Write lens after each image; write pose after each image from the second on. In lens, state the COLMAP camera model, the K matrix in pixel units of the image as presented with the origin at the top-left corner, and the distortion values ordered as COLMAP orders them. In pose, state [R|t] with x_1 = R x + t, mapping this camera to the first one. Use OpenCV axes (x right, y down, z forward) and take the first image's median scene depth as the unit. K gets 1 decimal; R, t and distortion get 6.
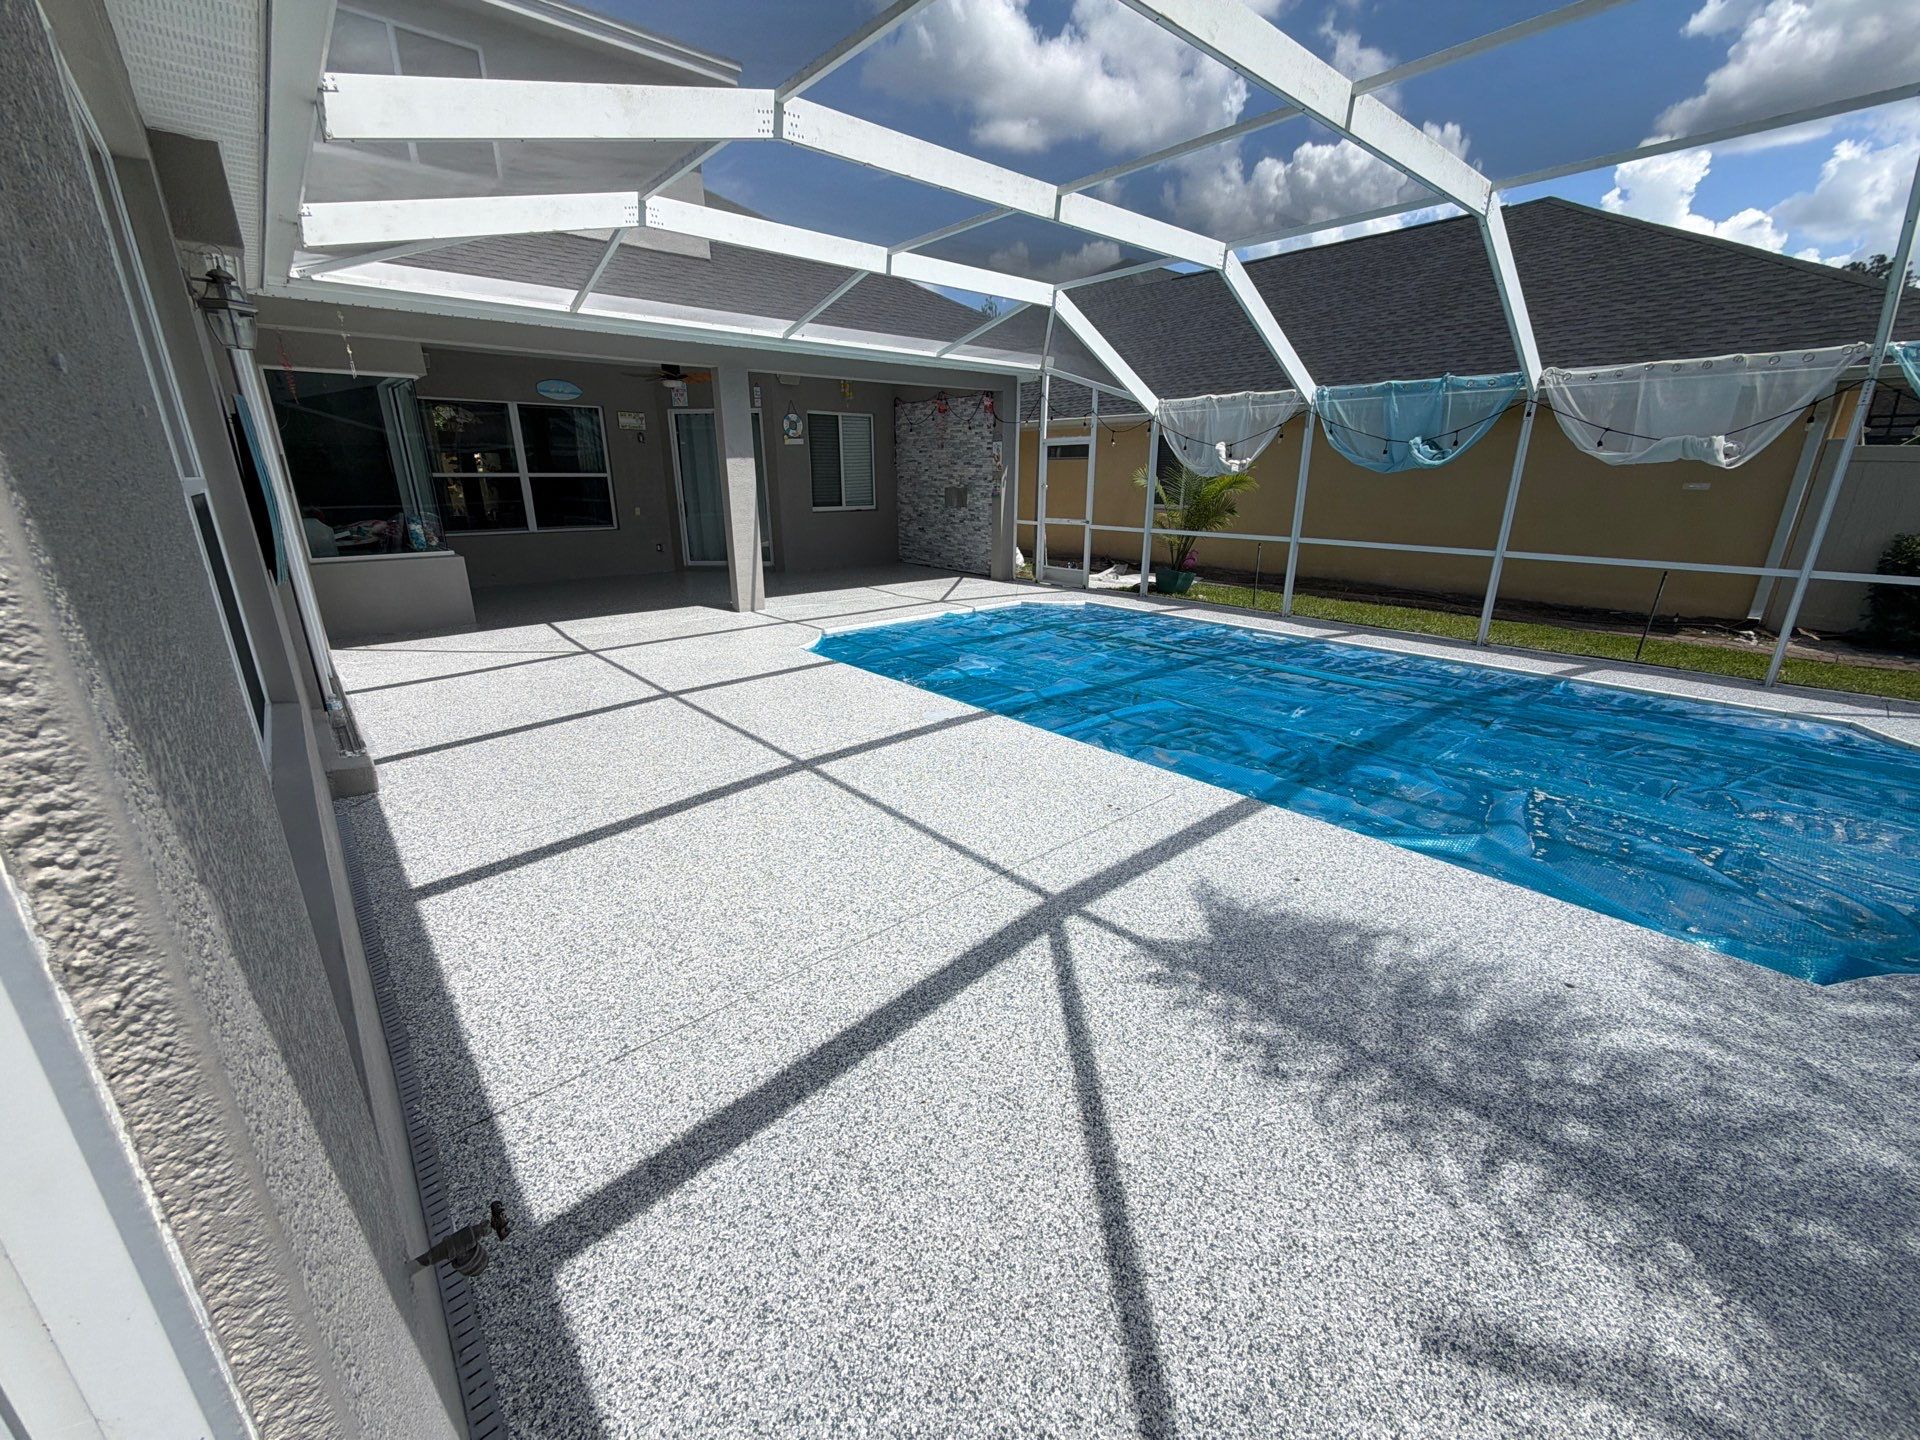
lens RADIAL K [[761.4, 0, 960.1], [0, 761.4, 724.1], [0, 0, 1]] dist [-0.002649, 0.000216]
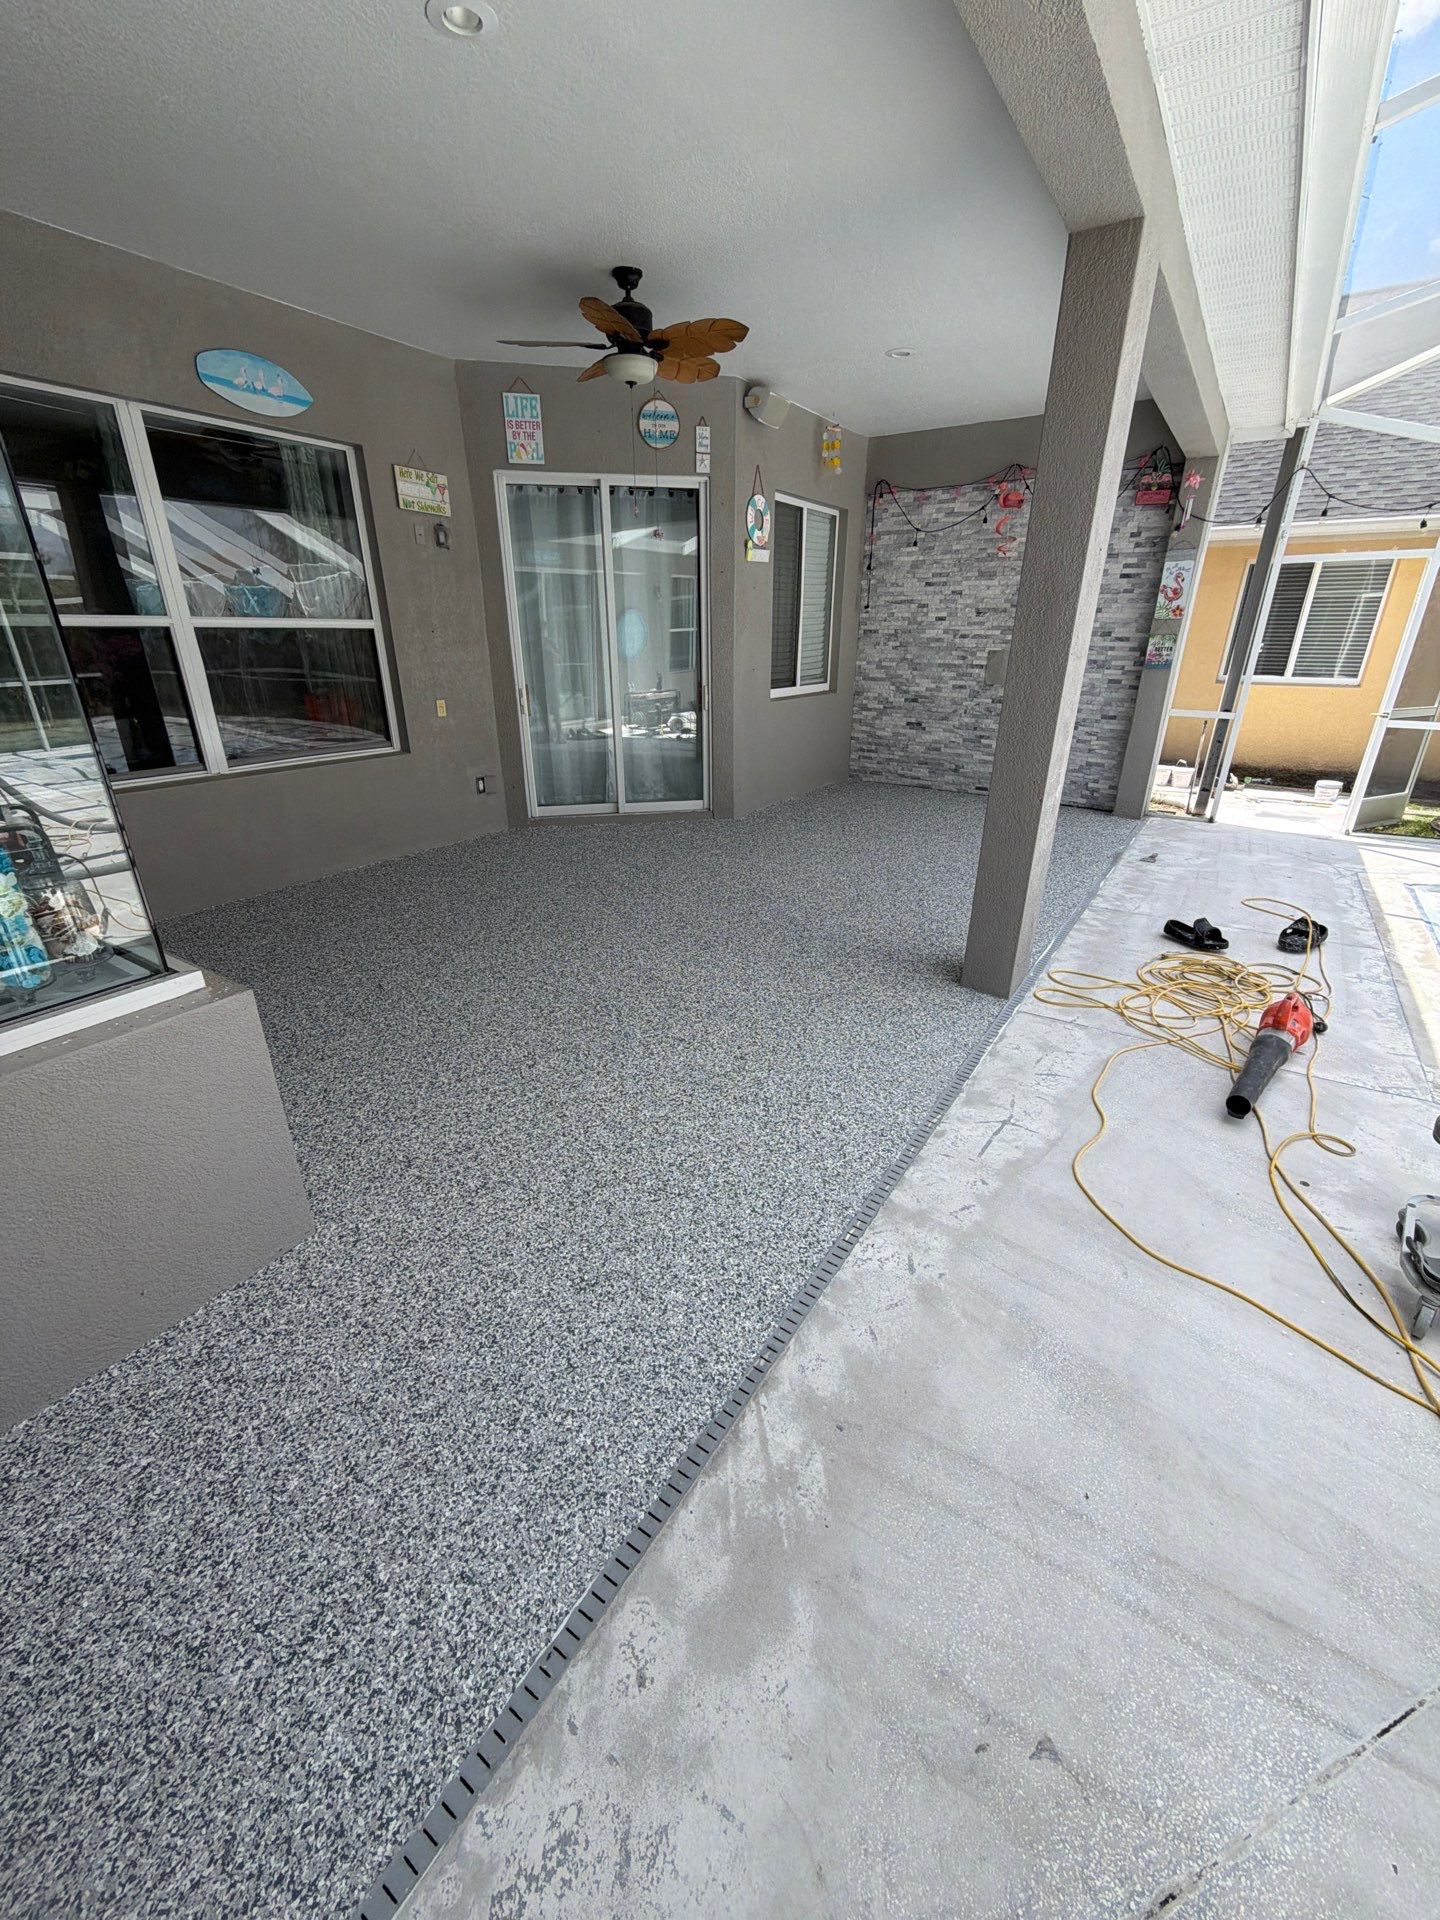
lens RADIAL K [[761.4, 0, 720.0], [0, 761.4, 960.0], [0, 0, 1]] dist [-0.002649, 0.000216]
pose [[0.963631, -0.104816, 0.245823, -0.860453], [0.082641, 0.991662, 0.098879, -0.358764], [-0.254137, -0.074968, 0.964258, 1.130132]]
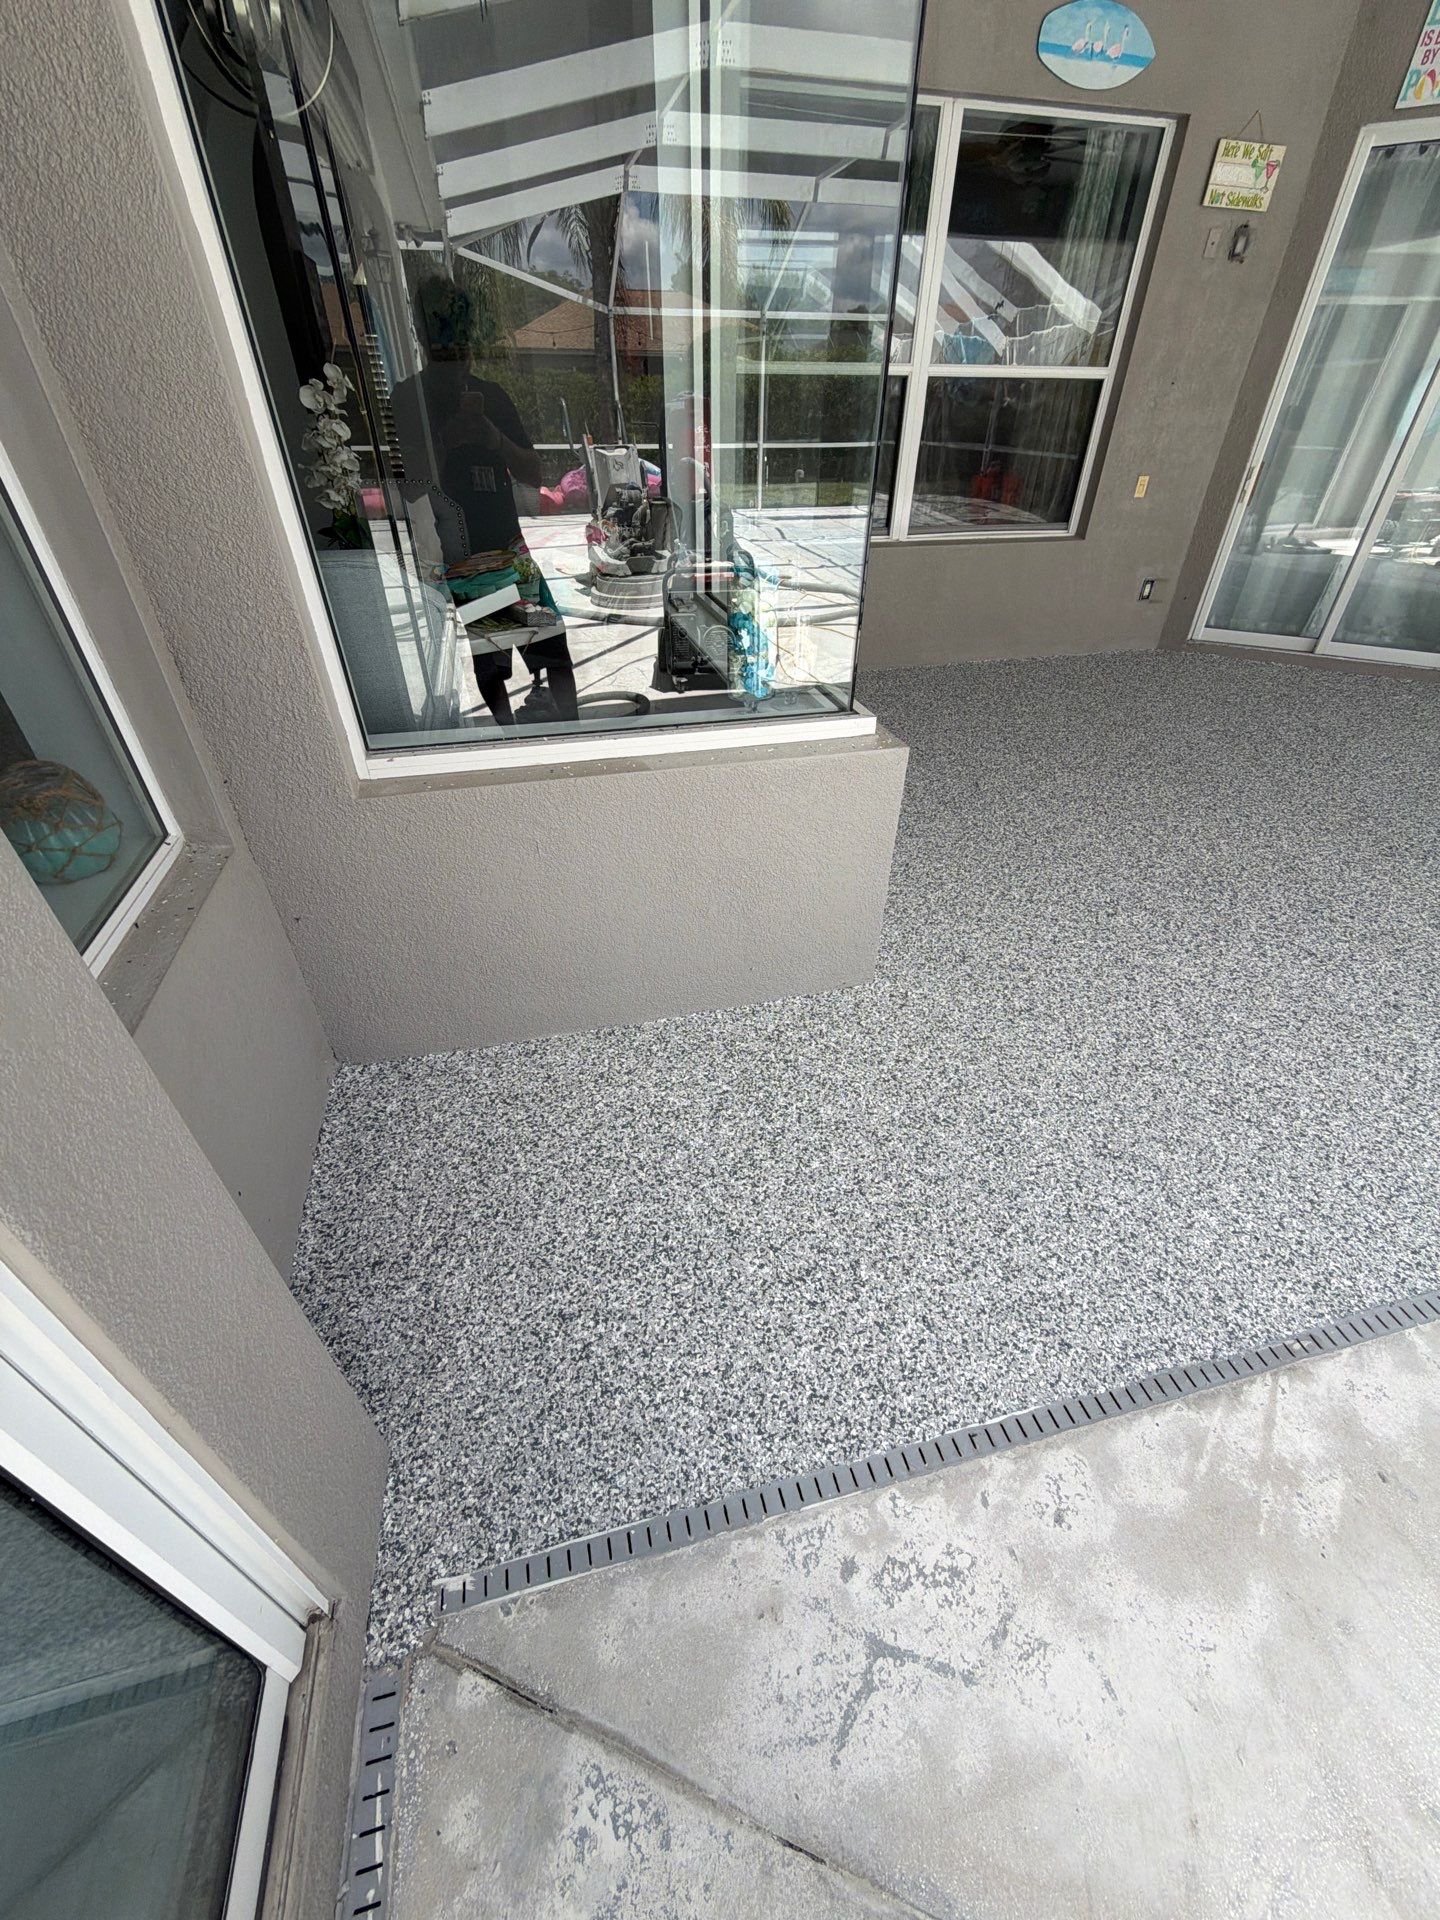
lens RADIAL K [[761.4, 0, 720.0], [0, 761.4, 960.0], [0, 0, 1]] dist [-0.002649, 0.000216]
pose [[0.893226, 0.268467, -0.360656, -0.905191], [-0.143856, 0.930641, 0.336472, -0.343323], [0.425973, -0.248663, 0.869893, 1.138191]]
